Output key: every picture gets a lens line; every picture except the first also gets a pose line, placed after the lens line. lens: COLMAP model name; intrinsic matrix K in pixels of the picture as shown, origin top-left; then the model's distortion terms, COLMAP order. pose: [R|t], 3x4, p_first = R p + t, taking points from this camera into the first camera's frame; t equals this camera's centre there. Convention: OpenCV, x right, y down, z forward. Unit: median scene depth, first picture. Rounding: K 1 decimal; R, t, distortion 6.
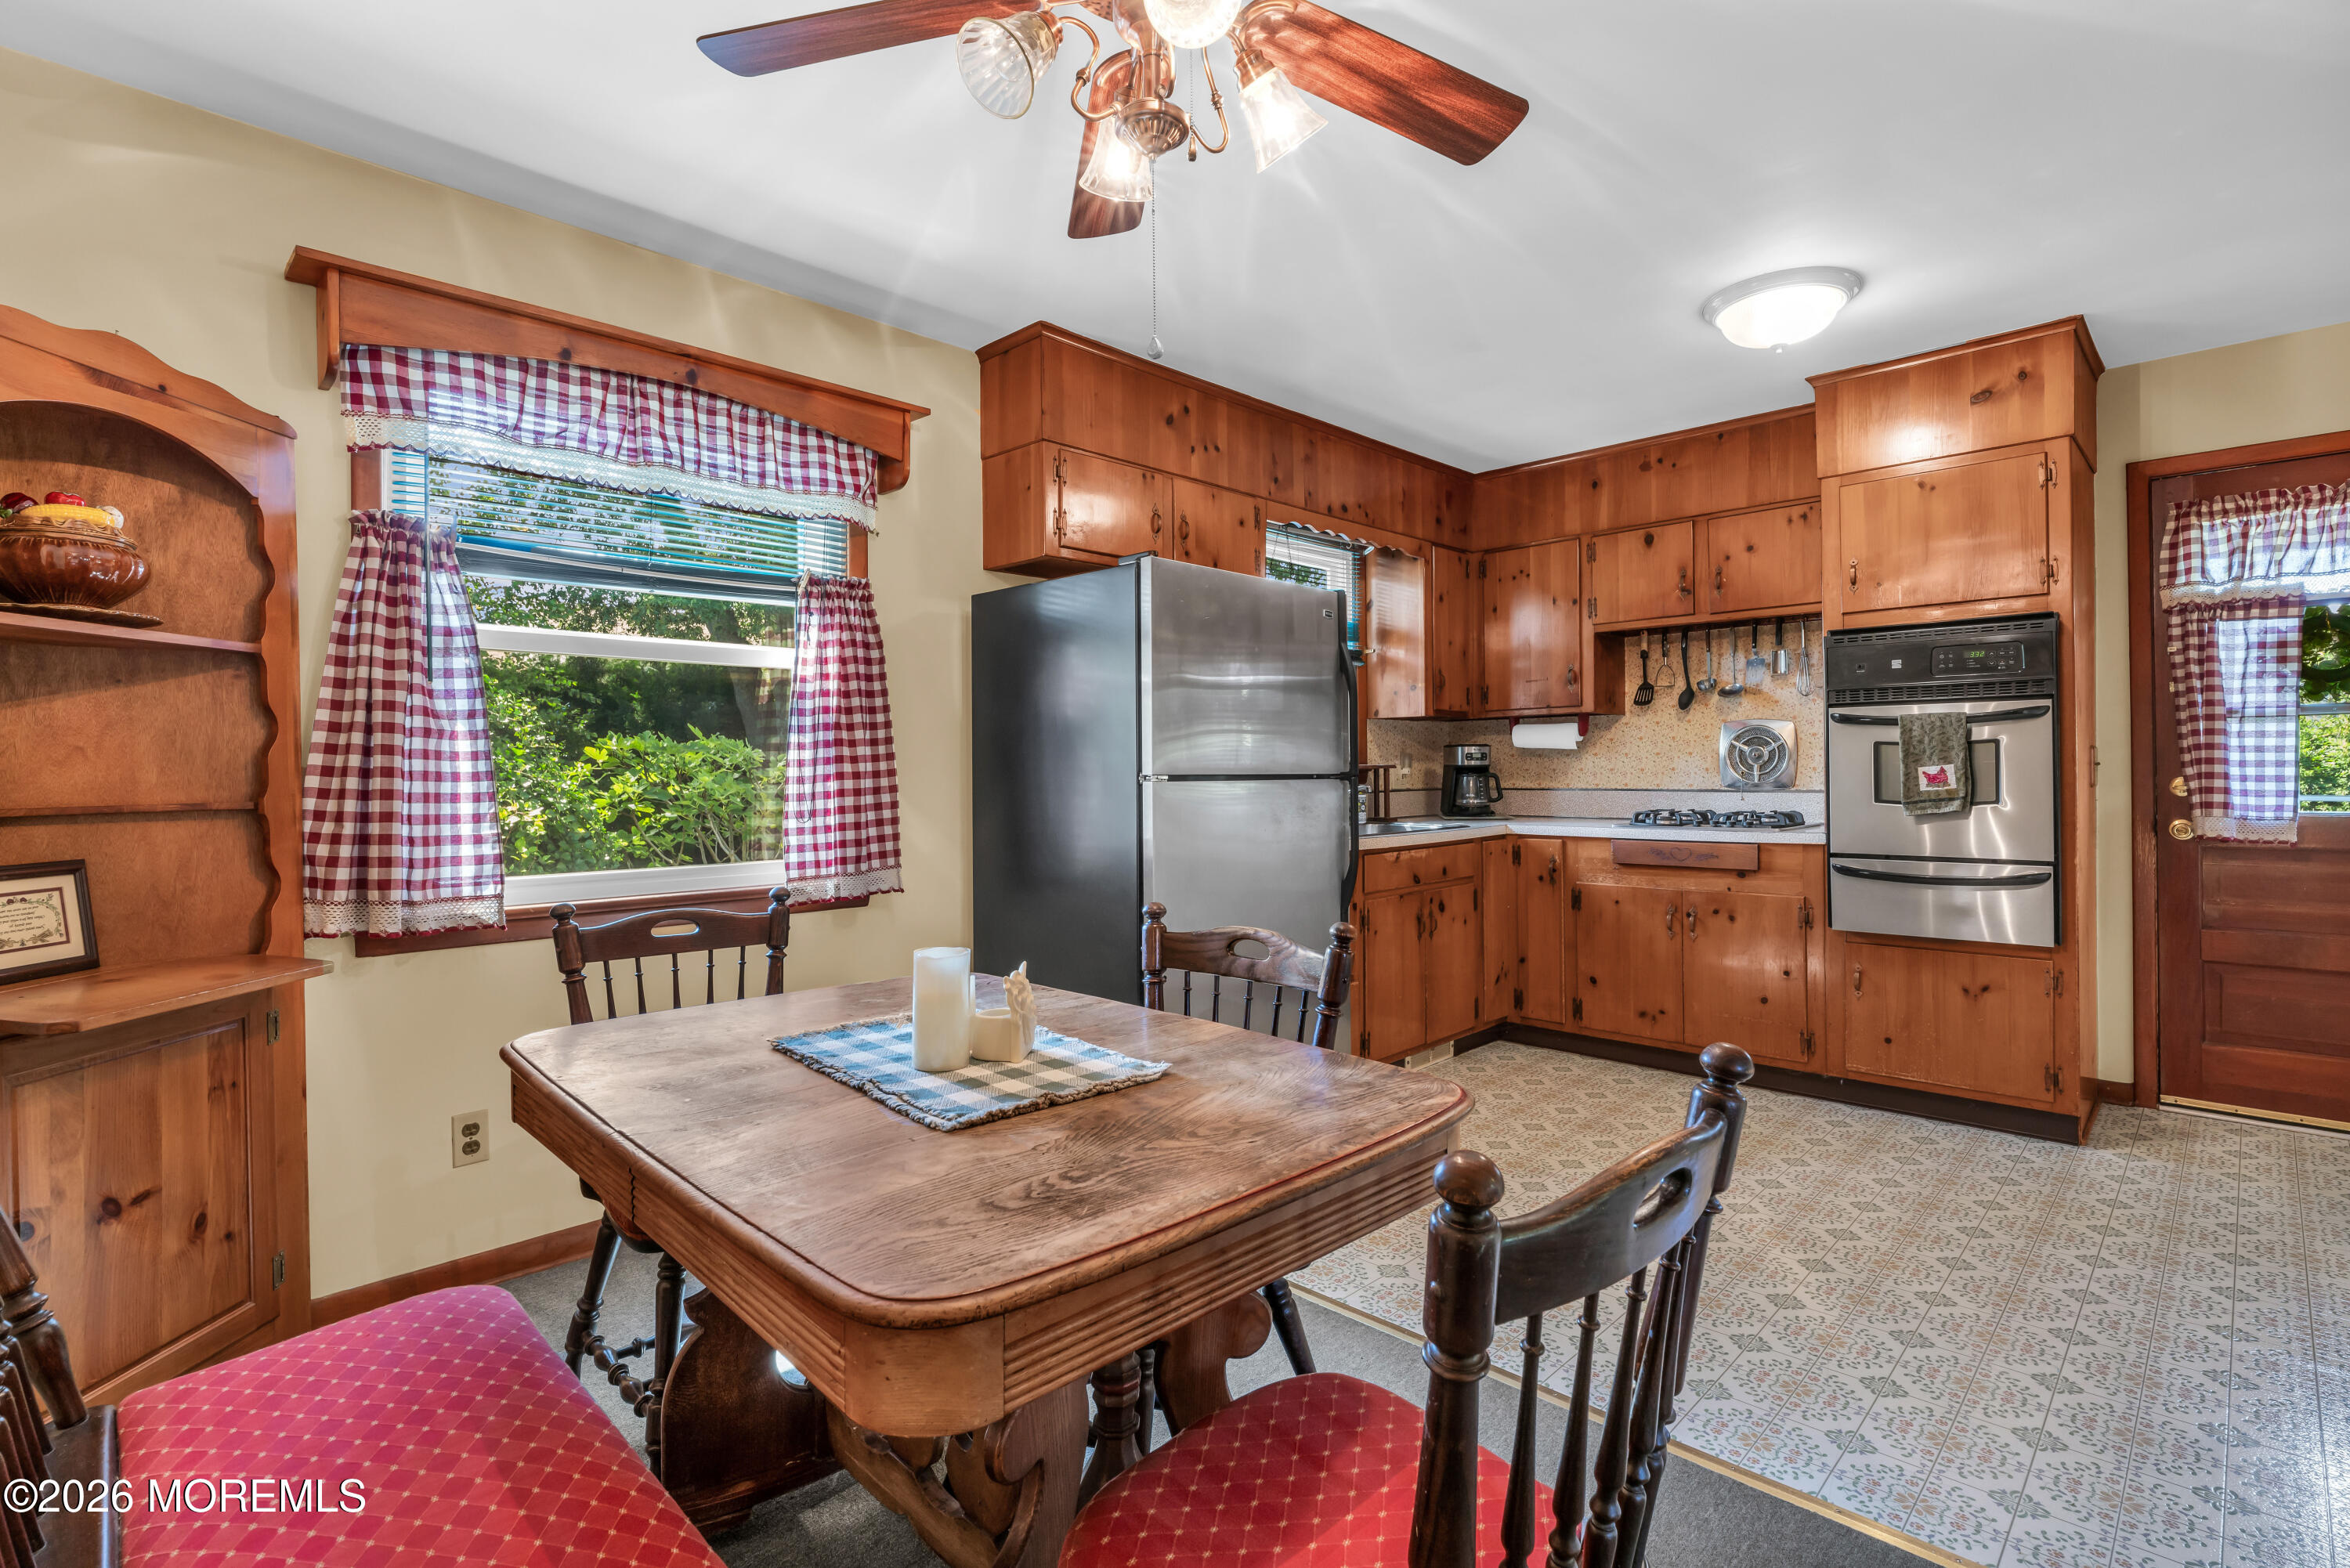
lens RADIAL K [[1102.7, 0, 1175.9], [0, 1102.7, 767.2], [0, 0, 1]] dist [-0.001465, -0.000287]
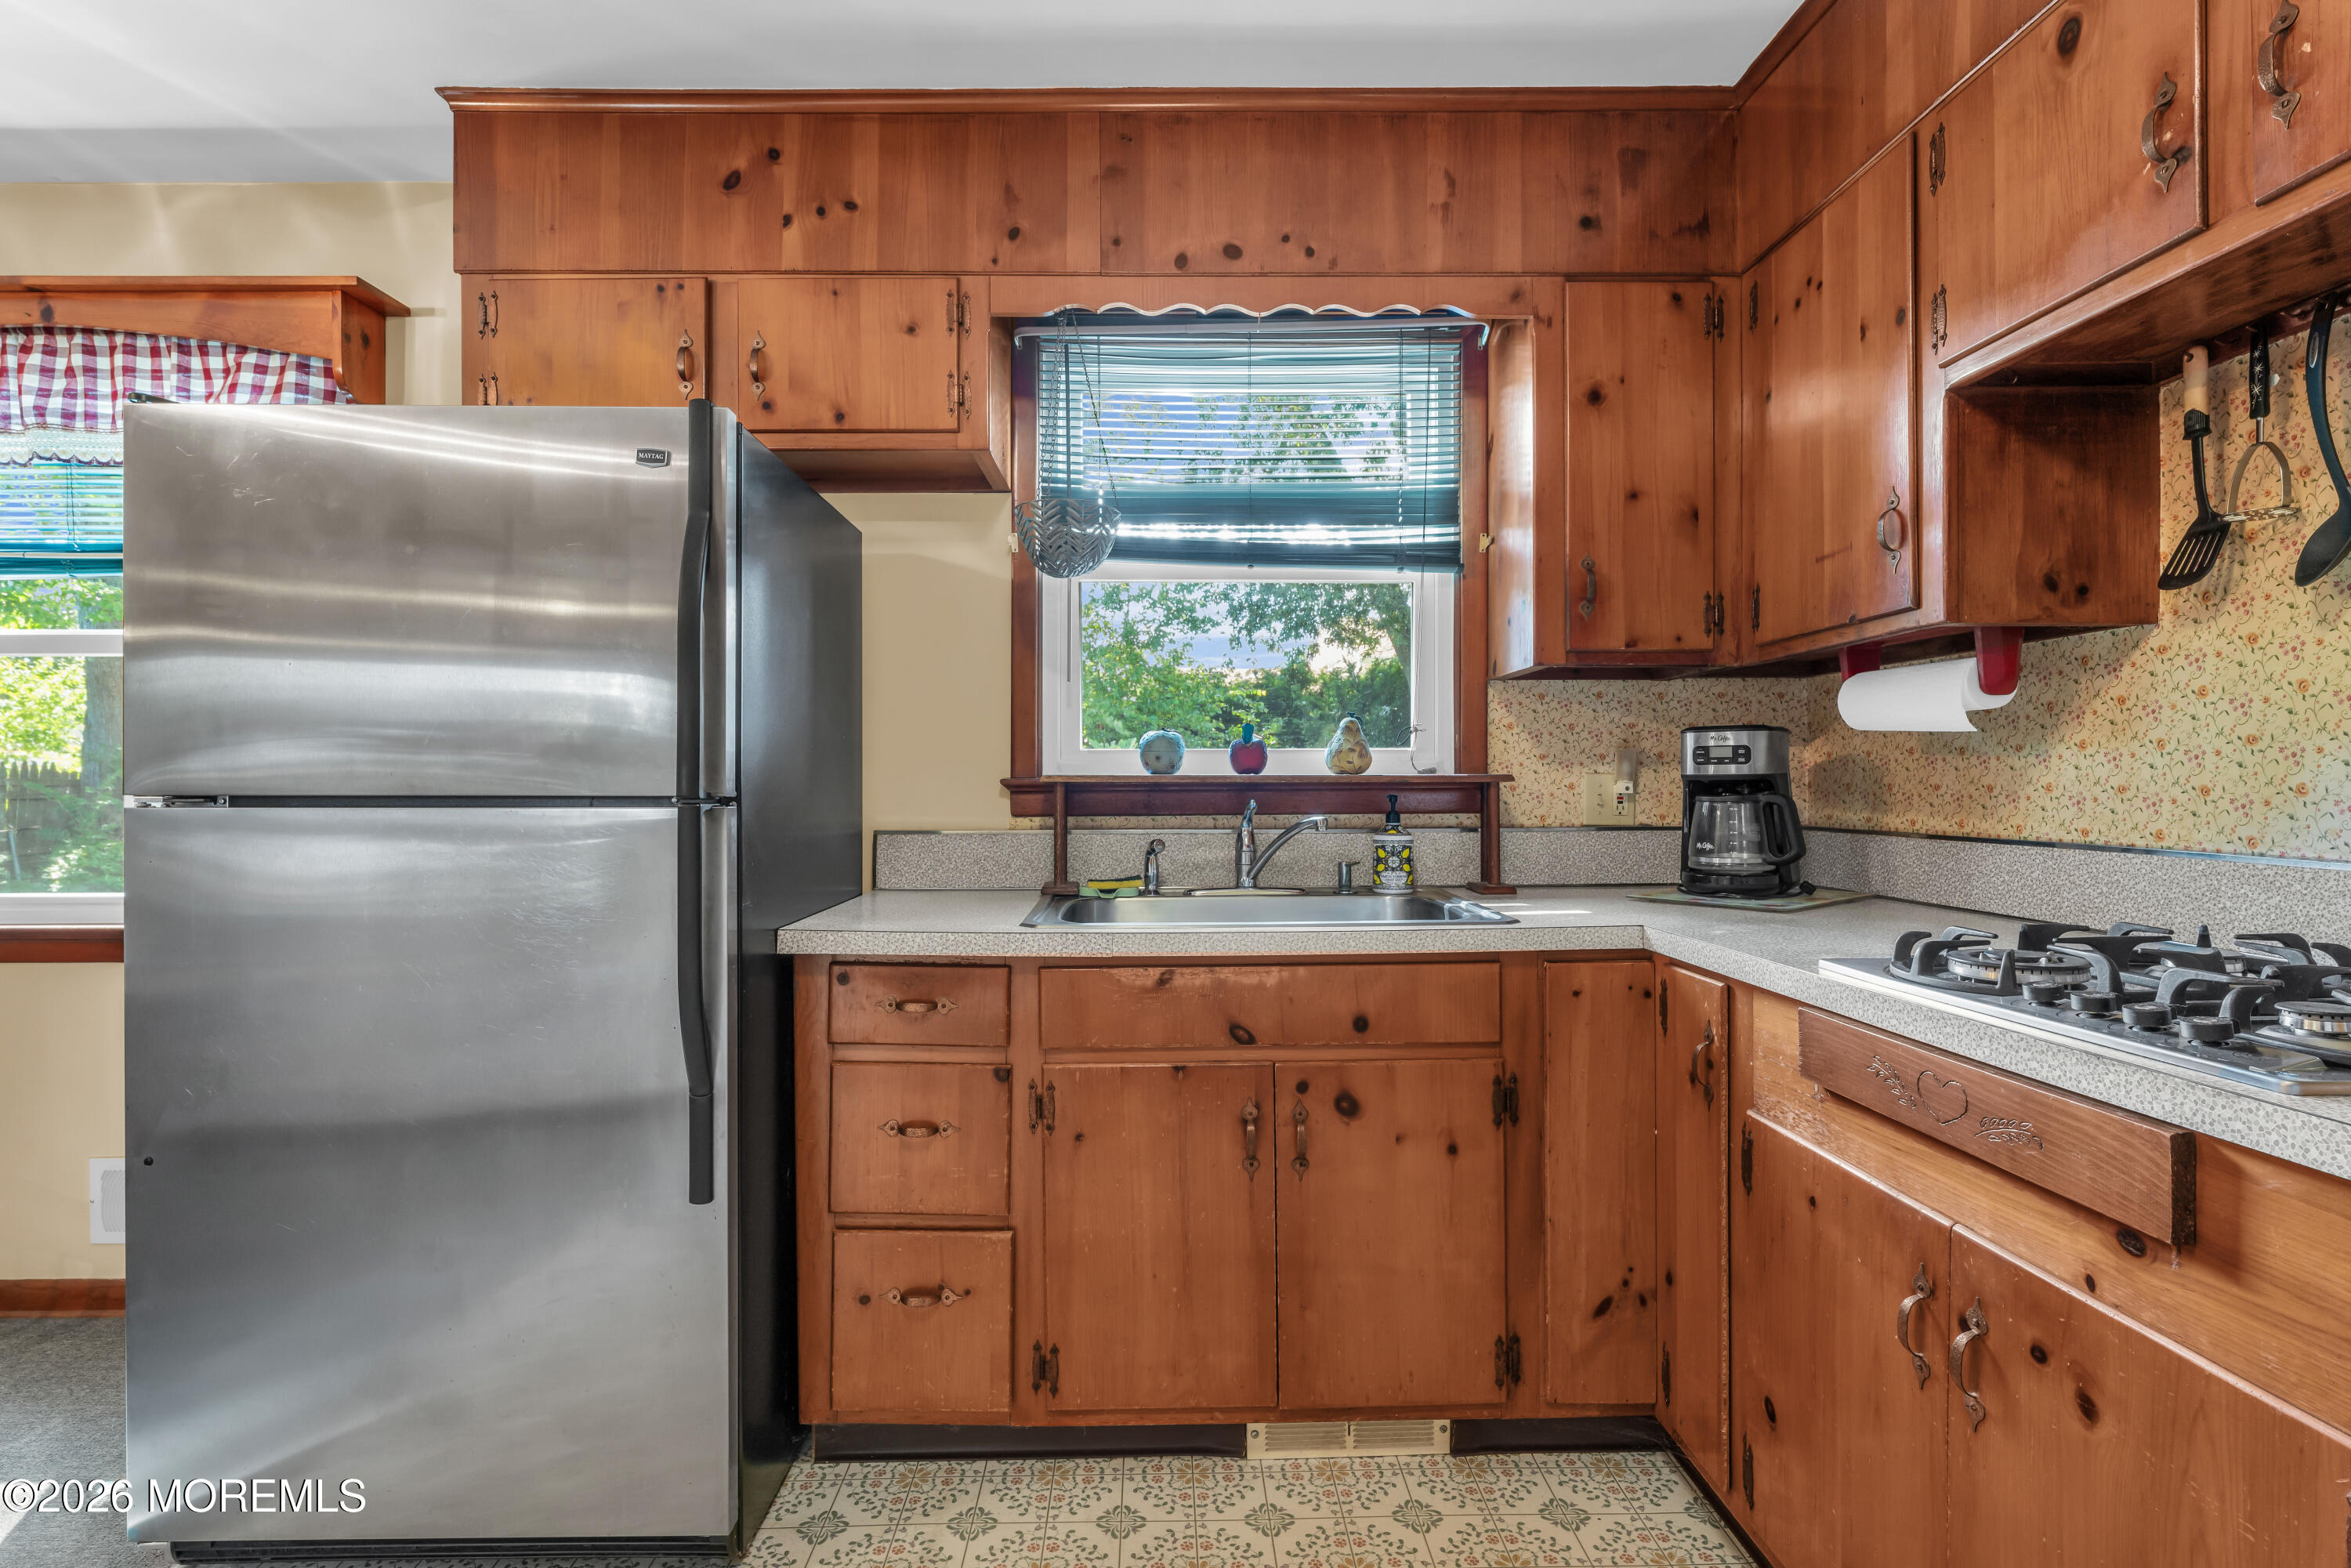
lens RADIAL K [[1127.2, 0, 1175.5], [0, 1127.2, 784.0], [0, 0, 1]] dist [-0.002443, -0.000266]
pose [[0.712747, 0.007742, -0.701379, 0.607513], [-0.000051, 0.999940, 0.010986, -0.004423], [0.701421, -0.007794, 0.712704, 0.775251]]
